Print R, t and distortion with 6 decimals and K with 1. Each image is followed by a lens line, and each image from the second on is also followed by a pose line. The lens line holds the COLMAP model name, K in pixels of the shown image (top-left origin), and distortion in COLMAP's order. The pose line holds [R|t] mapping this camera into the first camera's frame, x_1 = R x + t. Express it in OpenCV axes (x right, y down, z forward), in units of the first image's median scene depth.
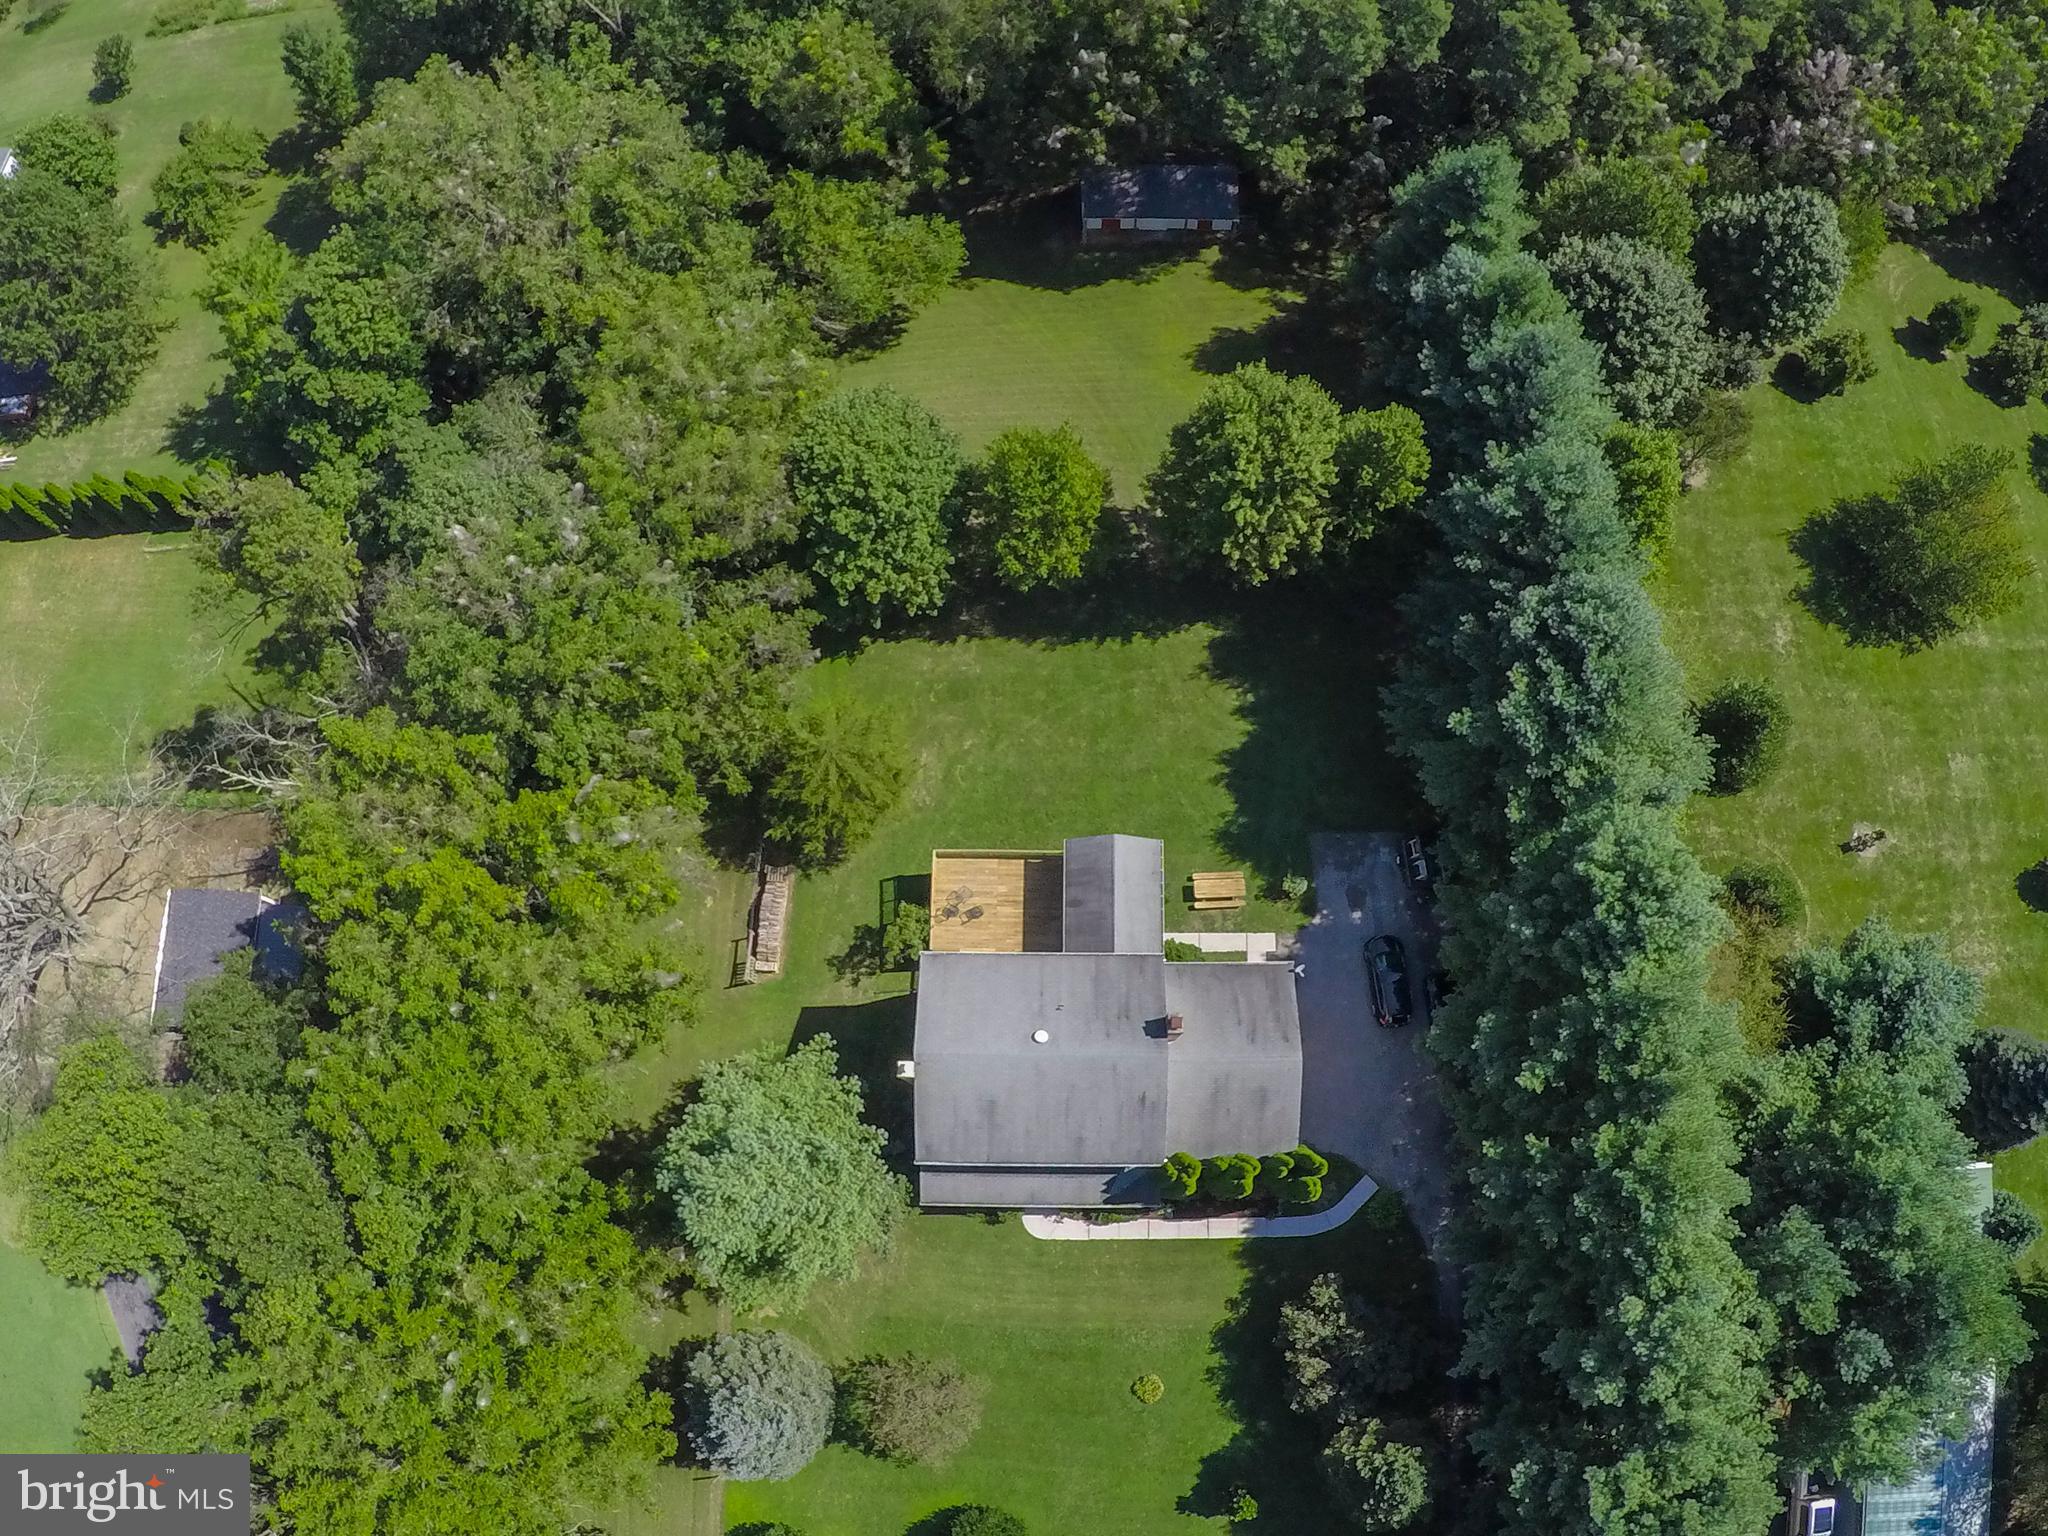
lens RADIAL K [[1379.4, 0, 1017.0], [0, 1379.4, 765.6], [0, 0, 1]] dist [-0.290962, 0.093382]
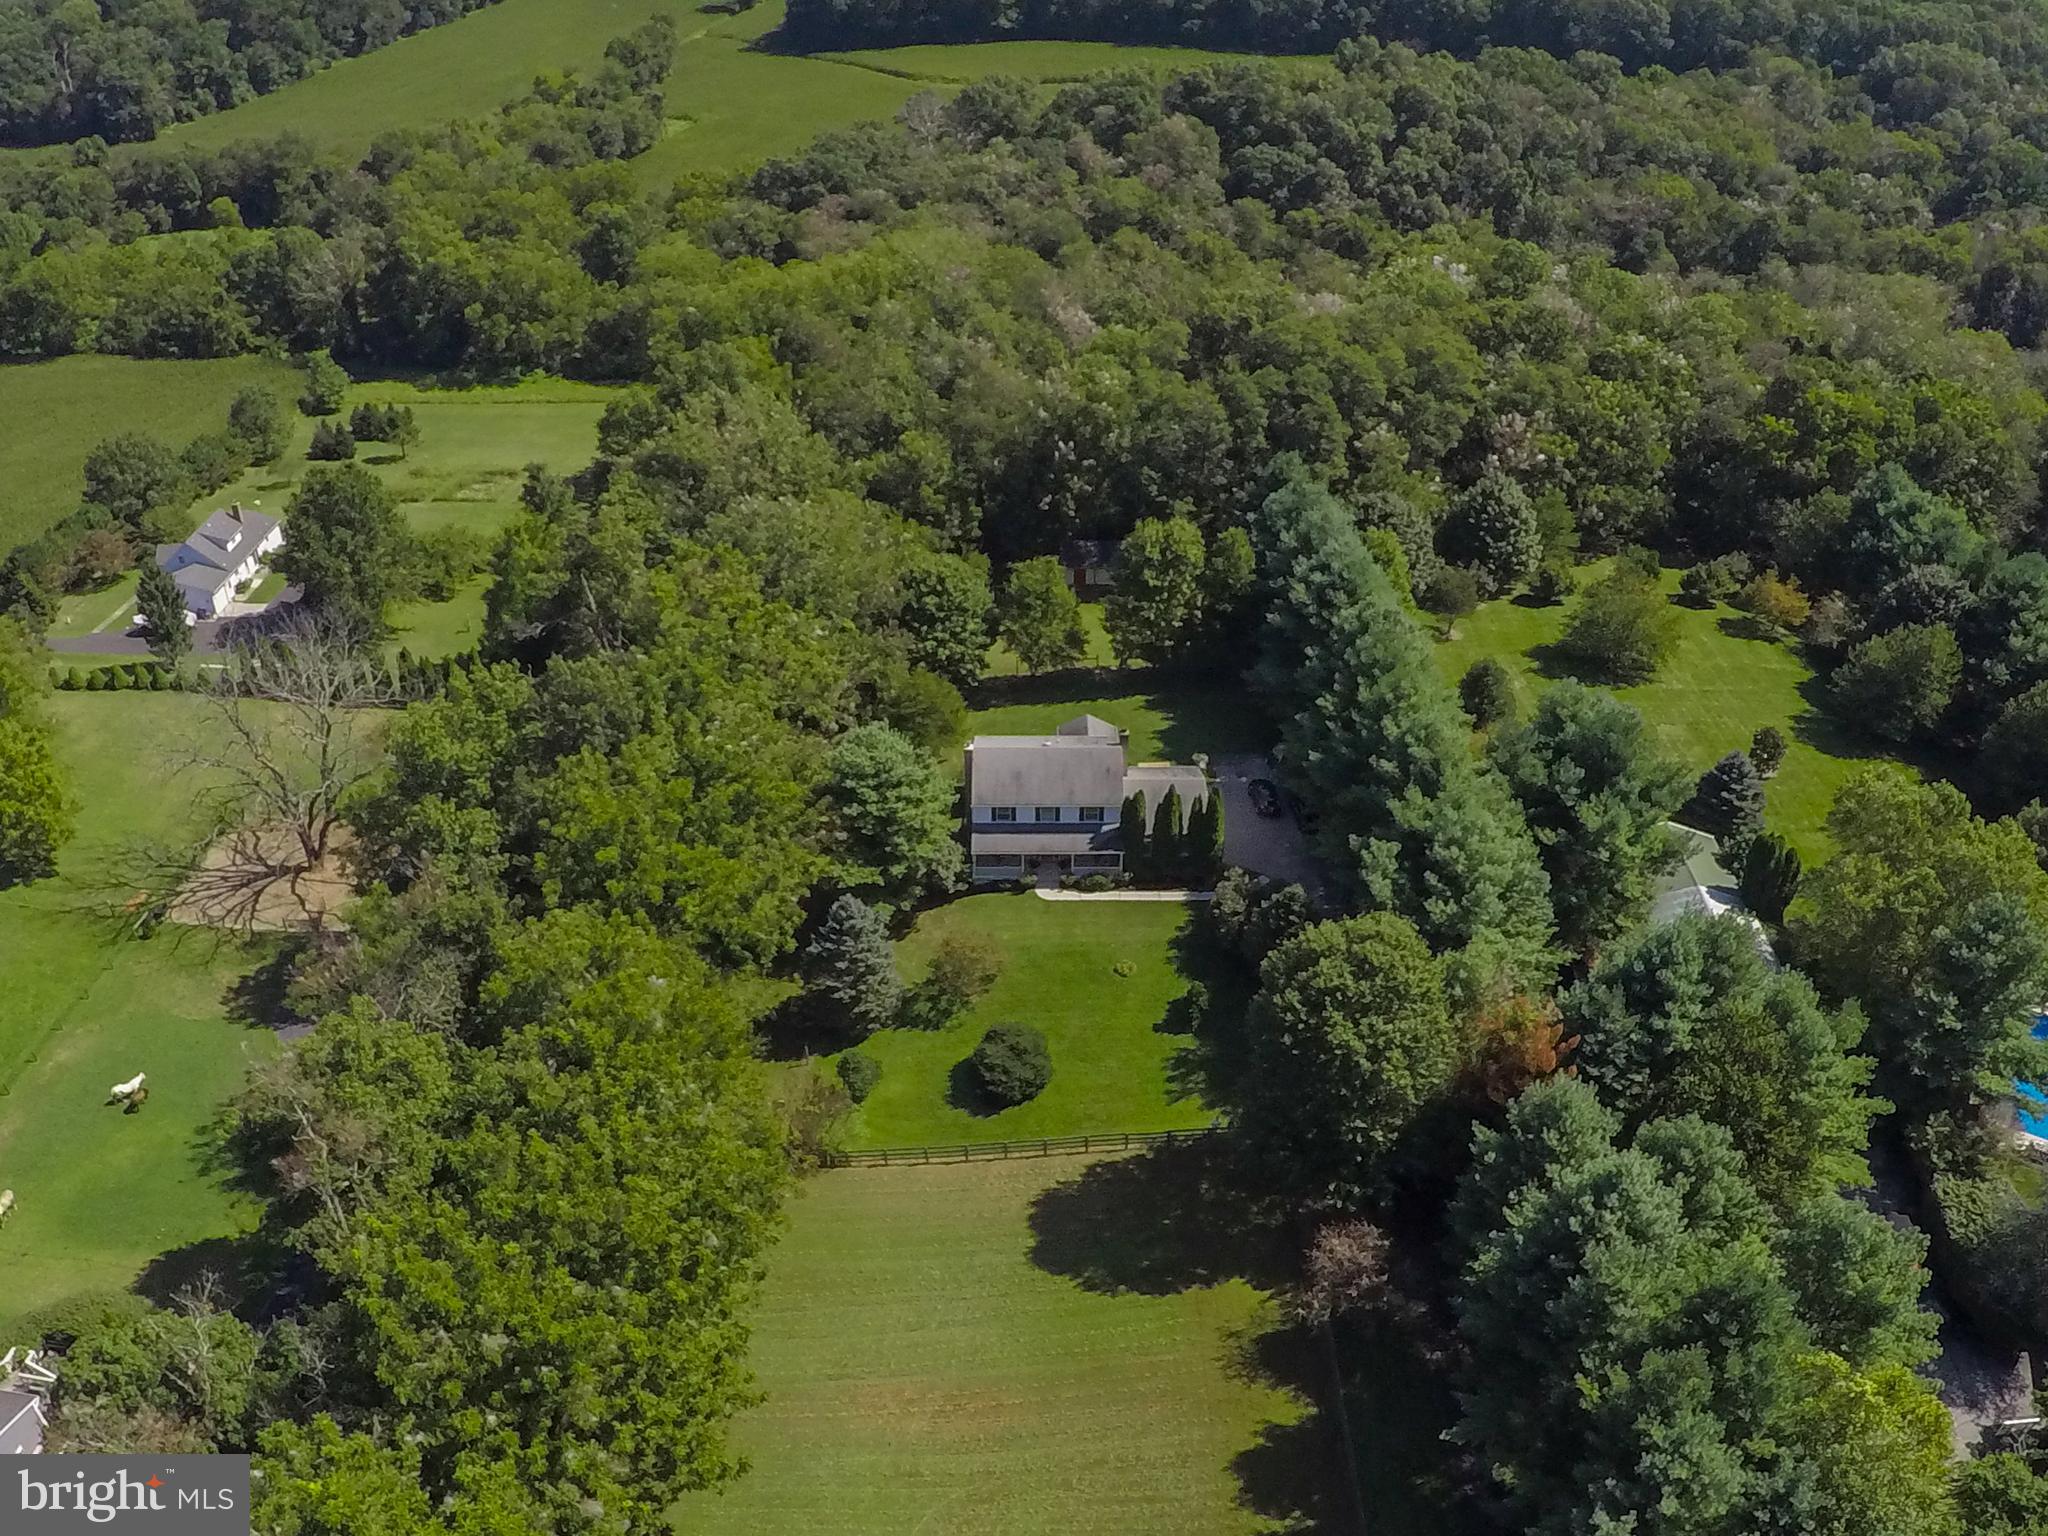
lens RADIAL K [[1635.4, 0, 1051.1], [0, 1635.4, 759.9], [0, 0, 1]] dist [-0.181982, 0.053878]
pose [[0.999095, 0.011334, 0.040990, -0.051947], [0.017788, 0.764102, -0.644851, 1.302845], [-0.038630, 0.644996, 0.763209, -0.476690]]
